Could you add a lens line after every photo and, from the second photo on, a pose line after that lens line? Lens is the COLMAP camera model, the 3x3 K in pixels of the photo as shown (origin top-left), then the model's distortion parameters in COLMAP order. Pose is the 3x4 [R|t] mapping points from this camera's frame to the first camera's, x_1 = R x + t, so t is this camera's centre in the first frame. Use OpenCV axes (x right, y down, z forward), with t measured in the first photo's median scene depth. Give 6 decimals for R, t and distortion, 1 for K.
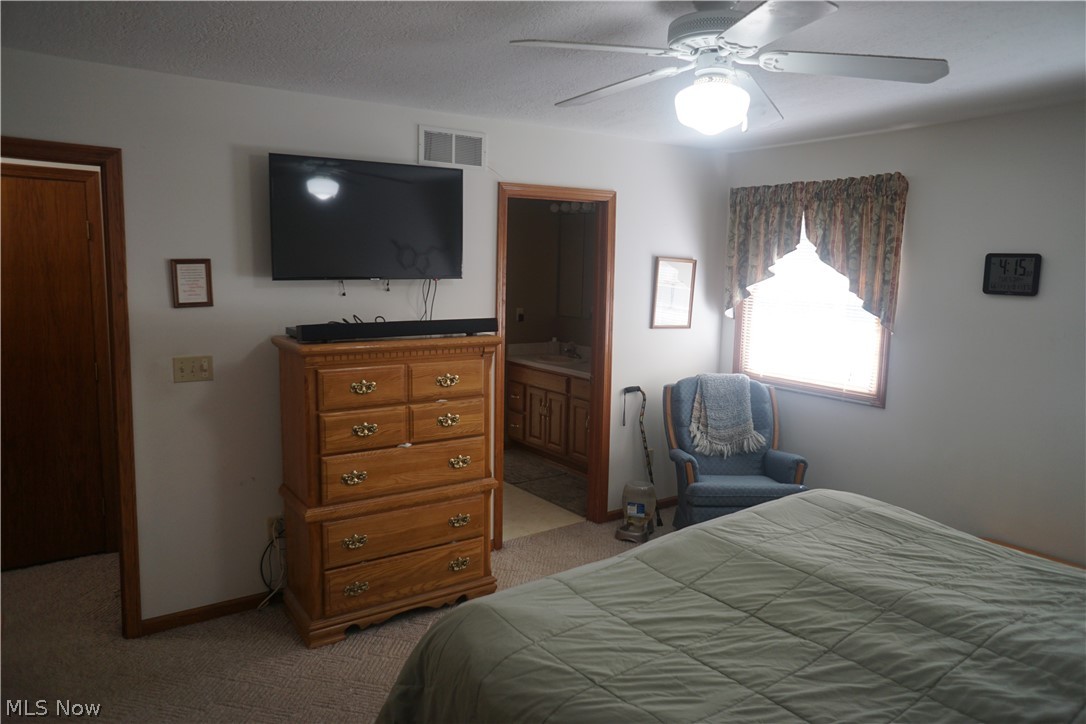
lens RADIAL K [[739.8, 0, 542.7], [0, 739.8, 364.1], [0, 0, 1]] dist [-0.030784, 0.011555]
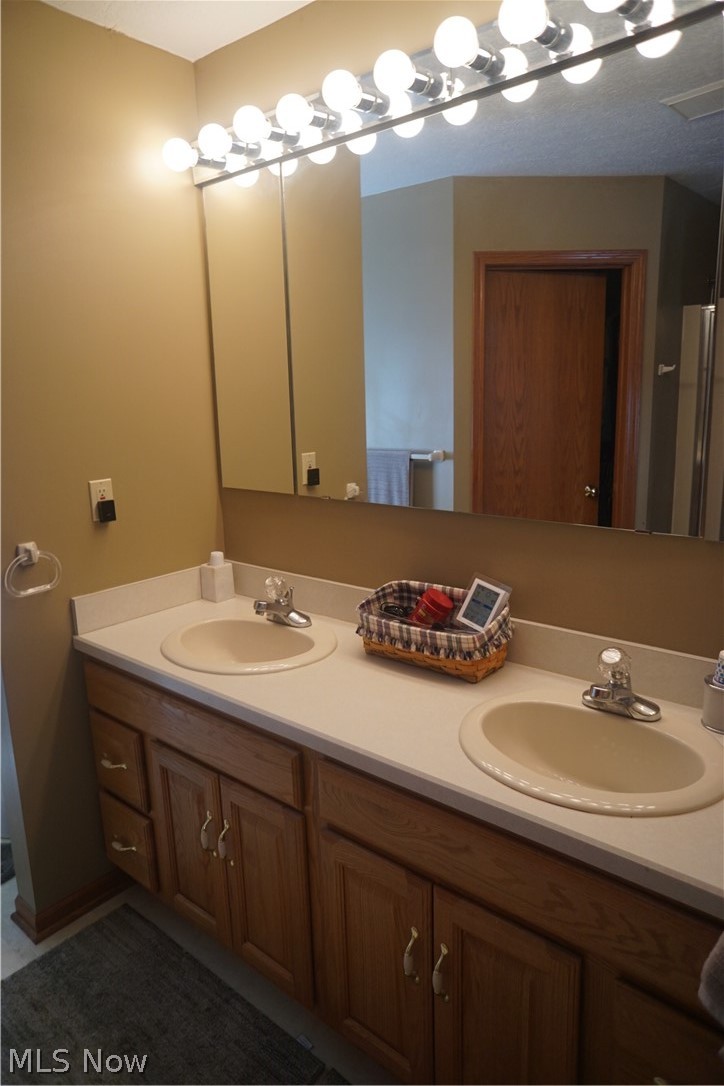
lens RADIAL K [[739.8, 0, 361.7], [0, 739.8, 543.0], [0, 0, 1]] dist [-0.030784, 0.011555]
pose [[0.969175, -0.098484, 0.225832, 0.004083], [0.080005, 0.992760, 0.089587, -0.085041], [-0.233020, -0.068758, 0.970038, 0.830289]]
